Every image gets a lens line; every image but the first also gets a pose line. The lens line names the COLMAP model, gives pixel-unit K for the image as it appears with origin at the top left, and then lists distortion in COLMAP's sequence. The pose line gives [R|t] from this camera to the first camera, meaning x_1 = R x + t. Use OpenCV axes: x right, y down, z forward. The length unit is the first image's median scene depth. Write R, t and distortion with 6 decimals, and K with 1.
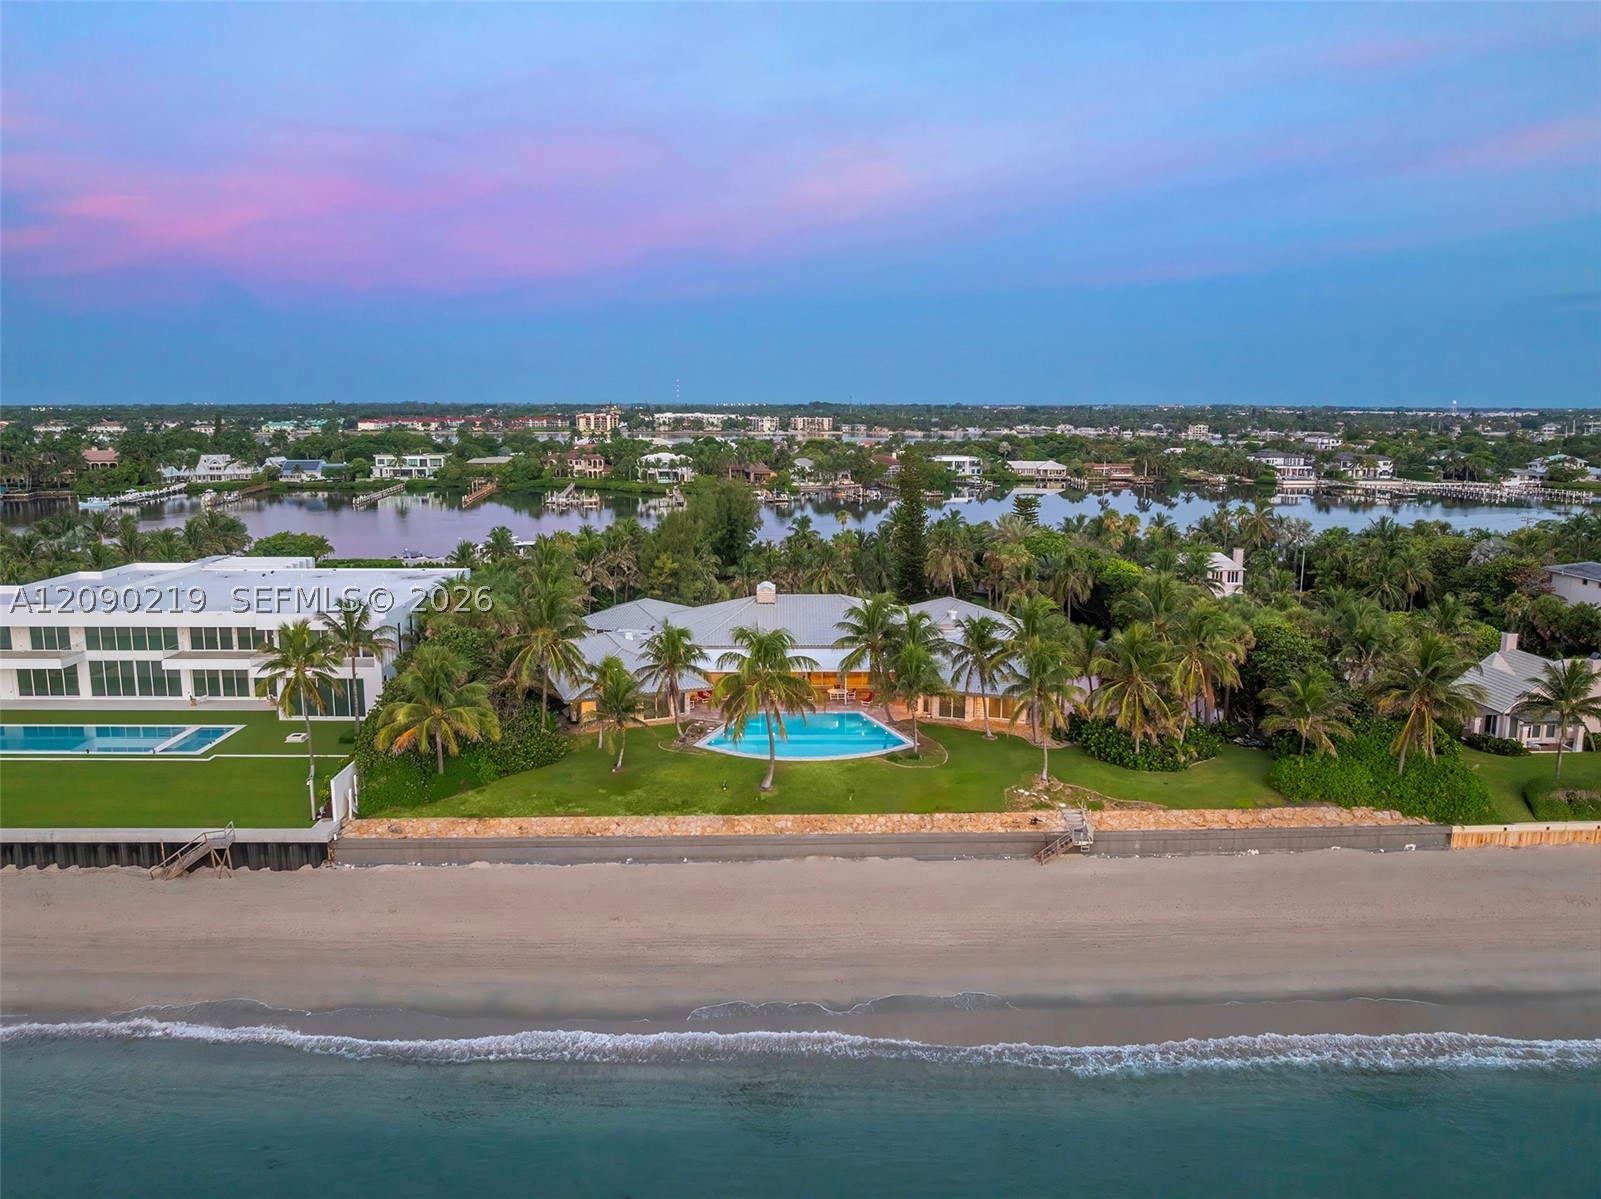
lens RADIAL K [[1122.3, 0, 806.7], [0, 1122.3, 585.7], [0, 0, 1]] dist [-0.031412, -0.001344]
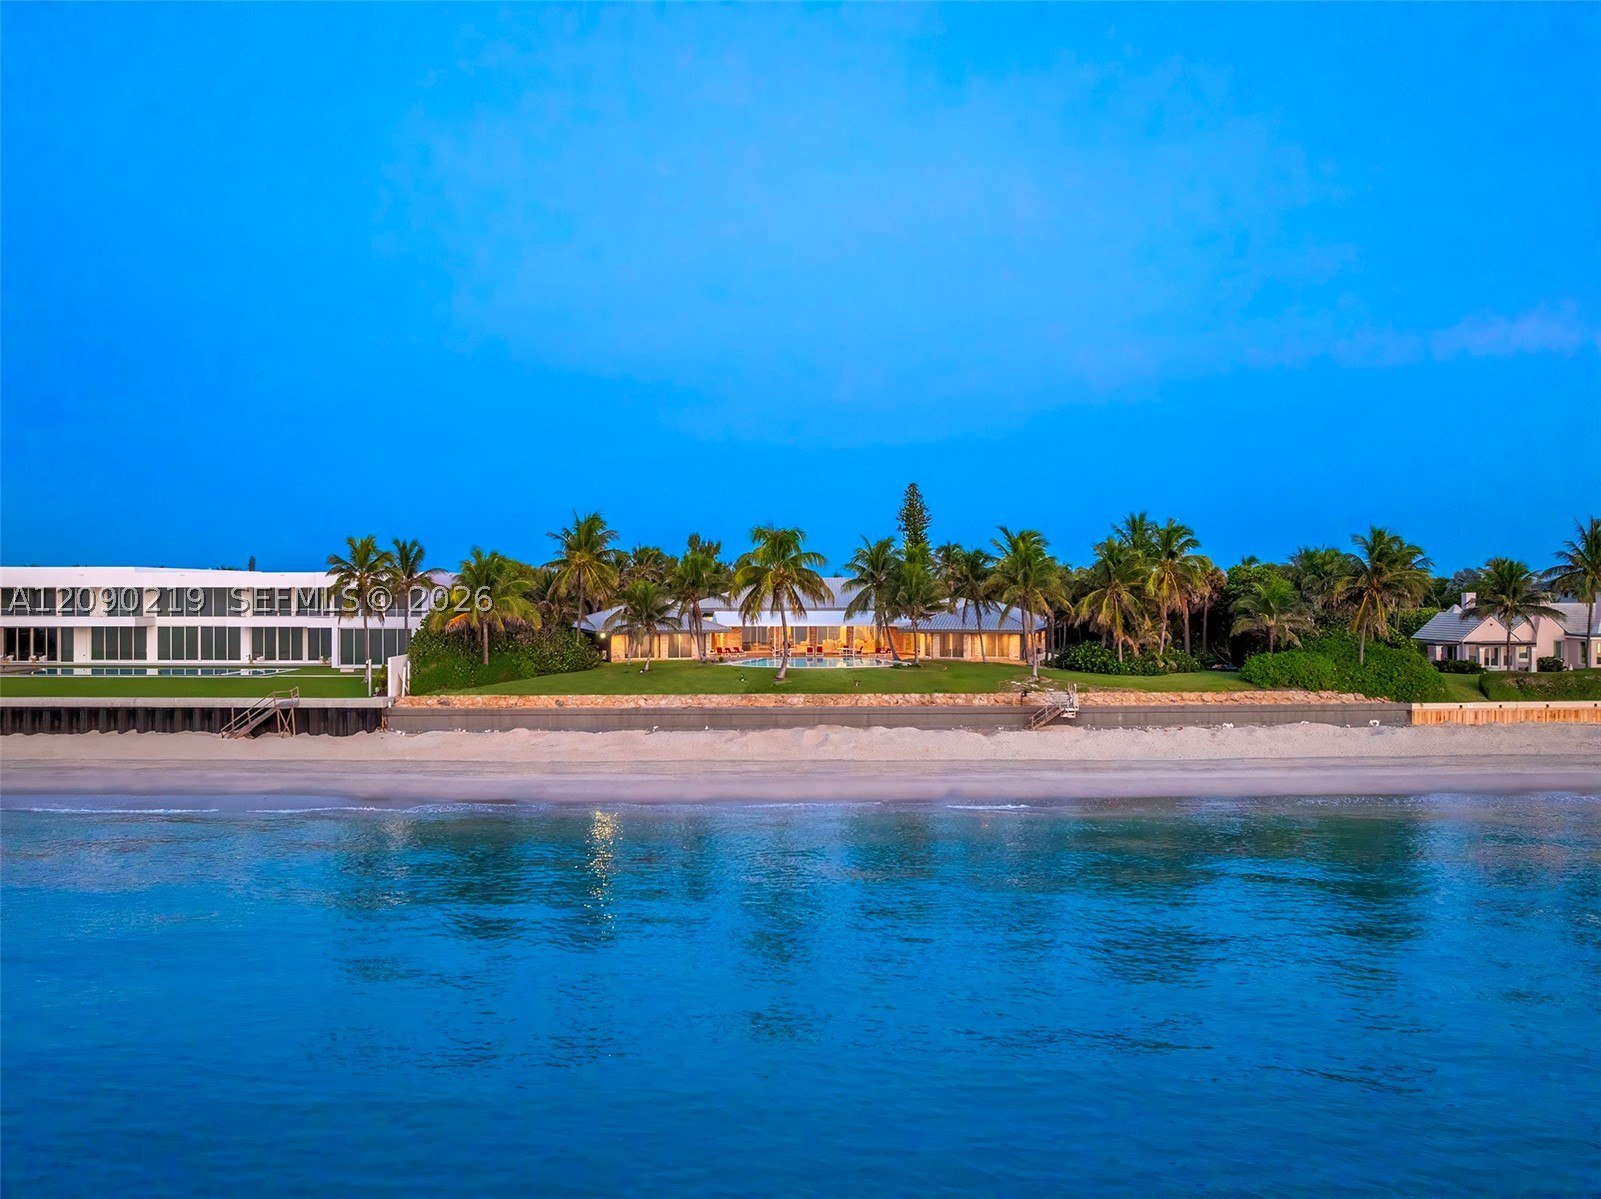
lens RADIAL K [[1122.3, 0, 806.9], [0, 1122.3, 593.6], [0, 0, 1]] dist [-0.031412, -0.001344]
pose [[0.999925, -0.004626, -0.011328, 0.002327], [0.002796, 0.987673, -0.156505, 0.242229], [0.011912, 0.156461, 0.987612, -0.086809]]
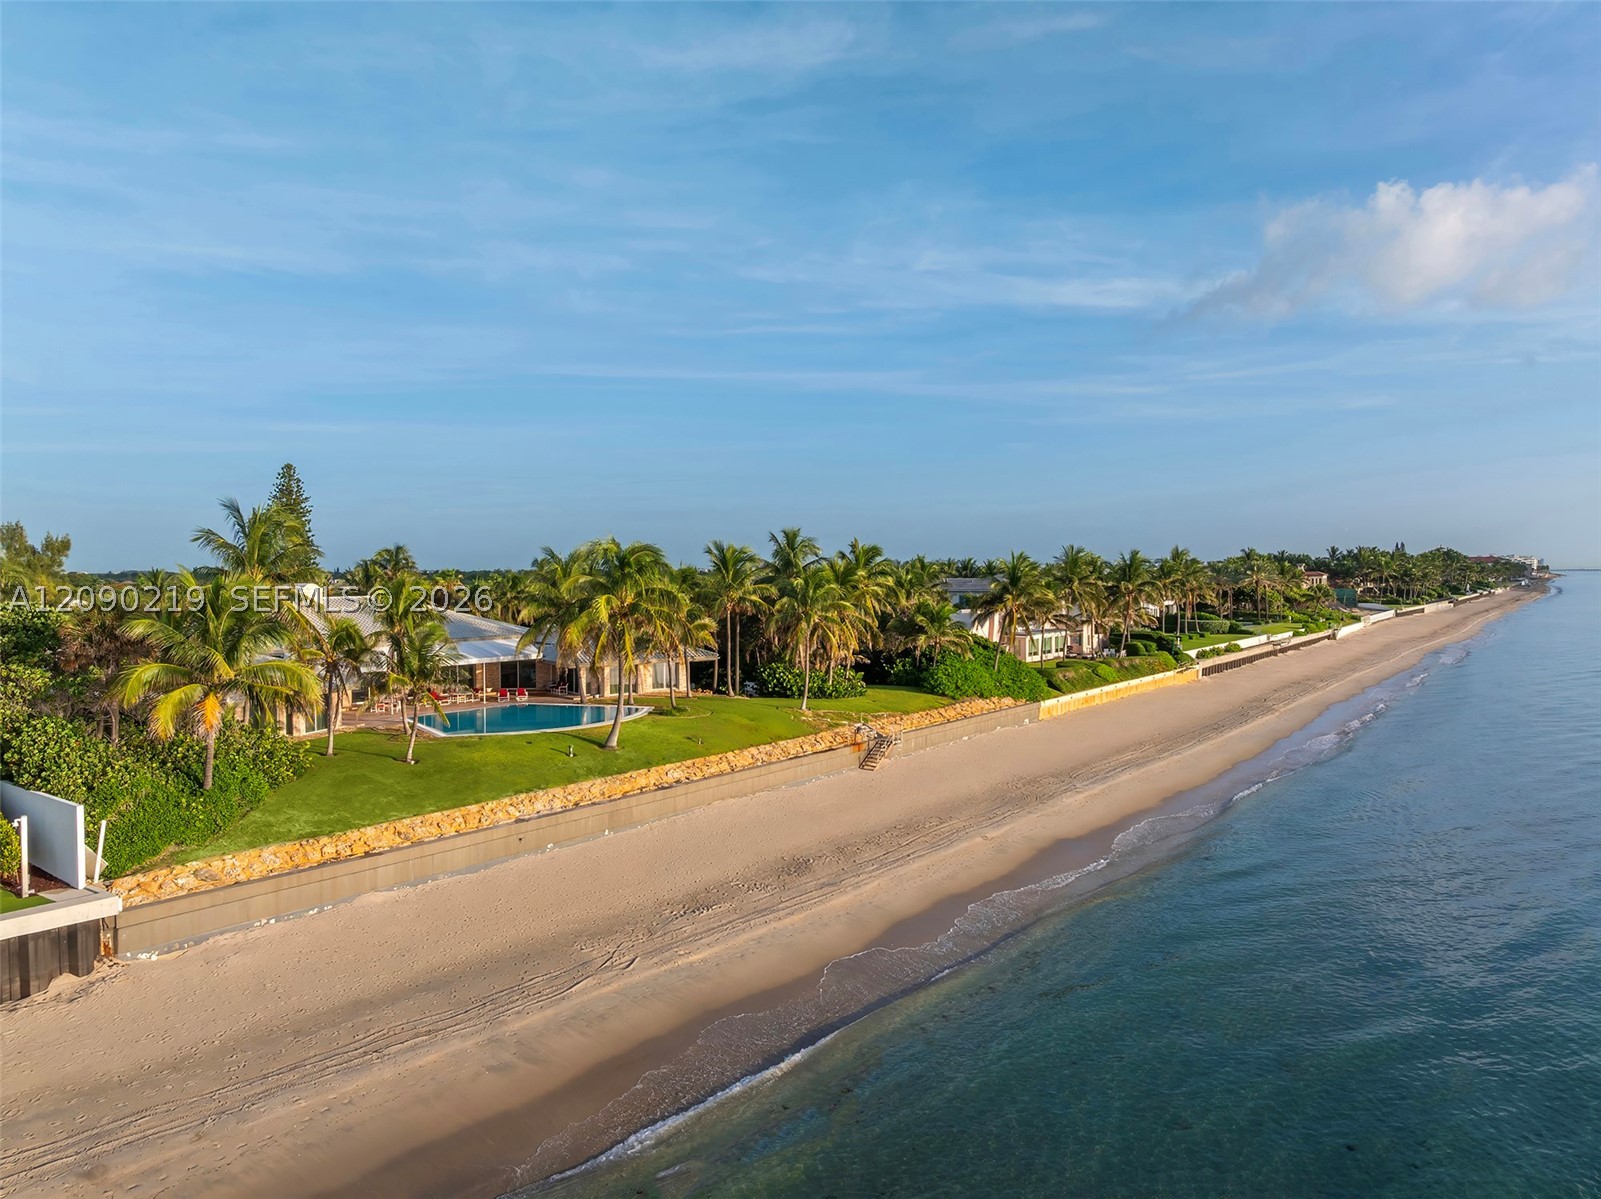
lens RADIAL K [[1122.3, 0, 804.5], [0, 1122.3, 592.5], [0, 0, 1]] dist [-0.031412, -0.001344]
pose [[0.617205, -0.020211, 0.786542, -0.522130], [0.132205, 0.988121, -0.078351, 0.136604], [-0.775615, 0.152344, 0.612546, 0.345756]]
